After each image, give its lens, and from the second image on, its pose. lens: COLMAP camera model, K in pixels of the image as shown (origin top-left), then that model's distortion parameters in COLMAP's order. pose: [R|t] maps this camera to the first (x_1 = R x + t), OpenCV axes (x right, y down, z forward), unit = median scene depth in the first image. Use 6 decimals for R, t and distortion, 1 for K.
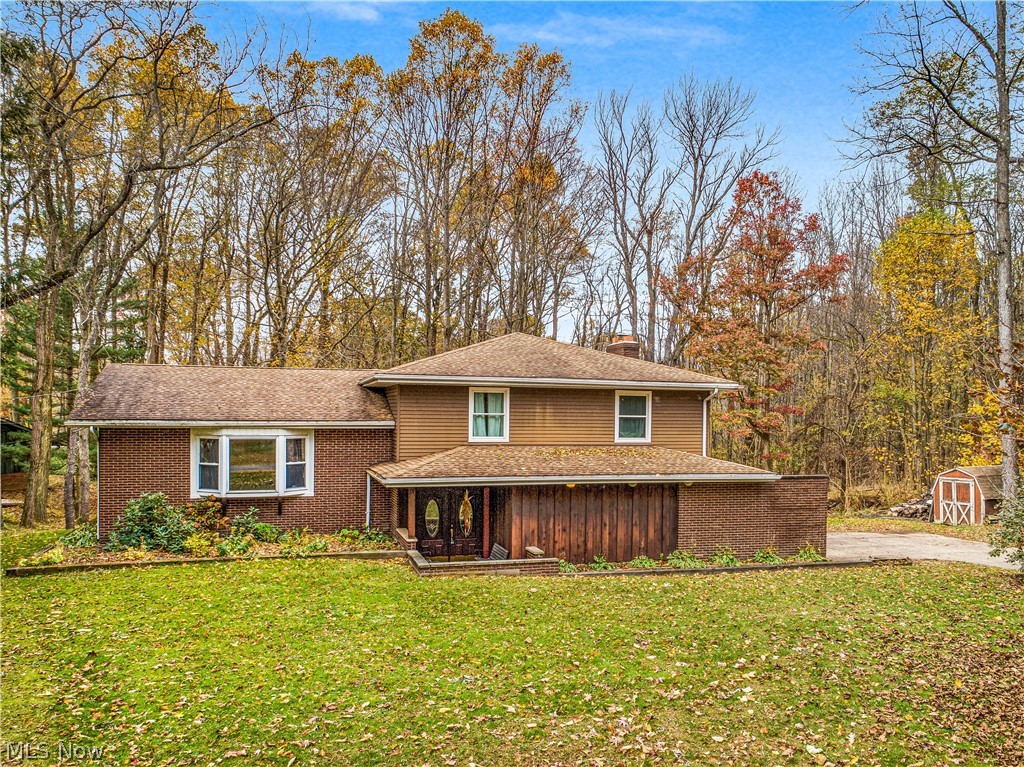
lens RADIAL K [[785.5, 0, 512.0], [0, 785.5, 383.5], [0, 0, 1]] dist [-0.000477, 0.000121]
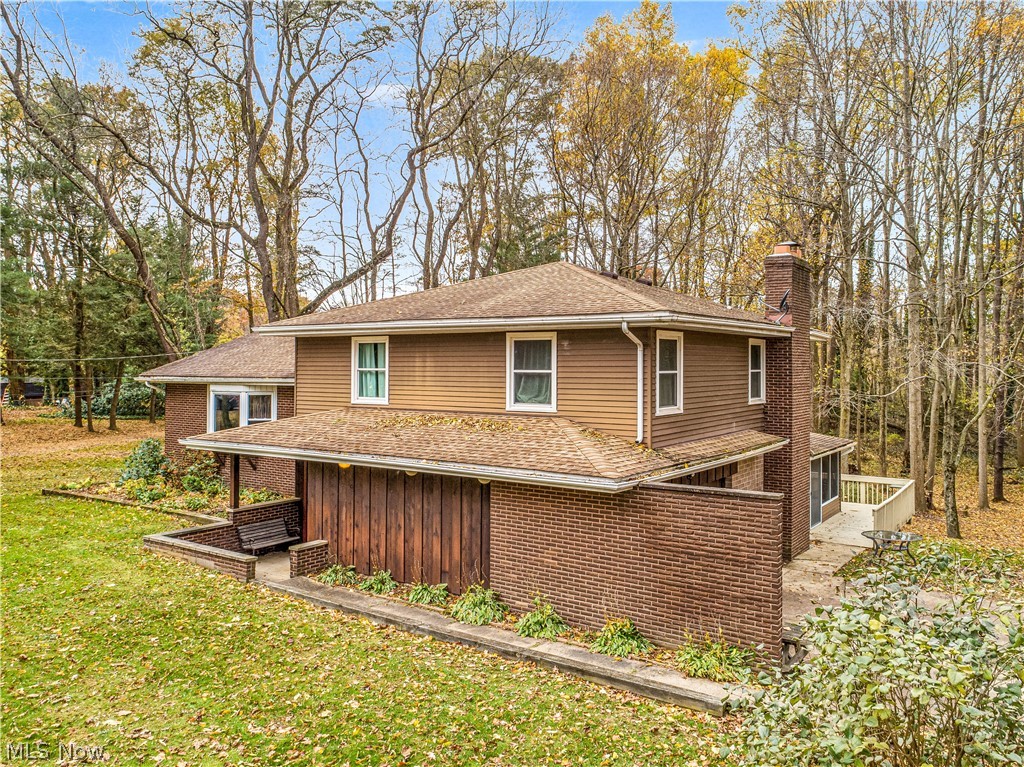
lens RADIAL K [[785.5, 0, 512.0], [0, 785.5, 383.5], [0, 0, 1]] dist [-0.000477, 0.000121]
pose [[0.625140, 0.010695, -0.780439, 0.684249], [0.045589, 0.997699, 0.050189, 0.019195], [0.779180, -0.066954, 0.623214, 0.605563]]
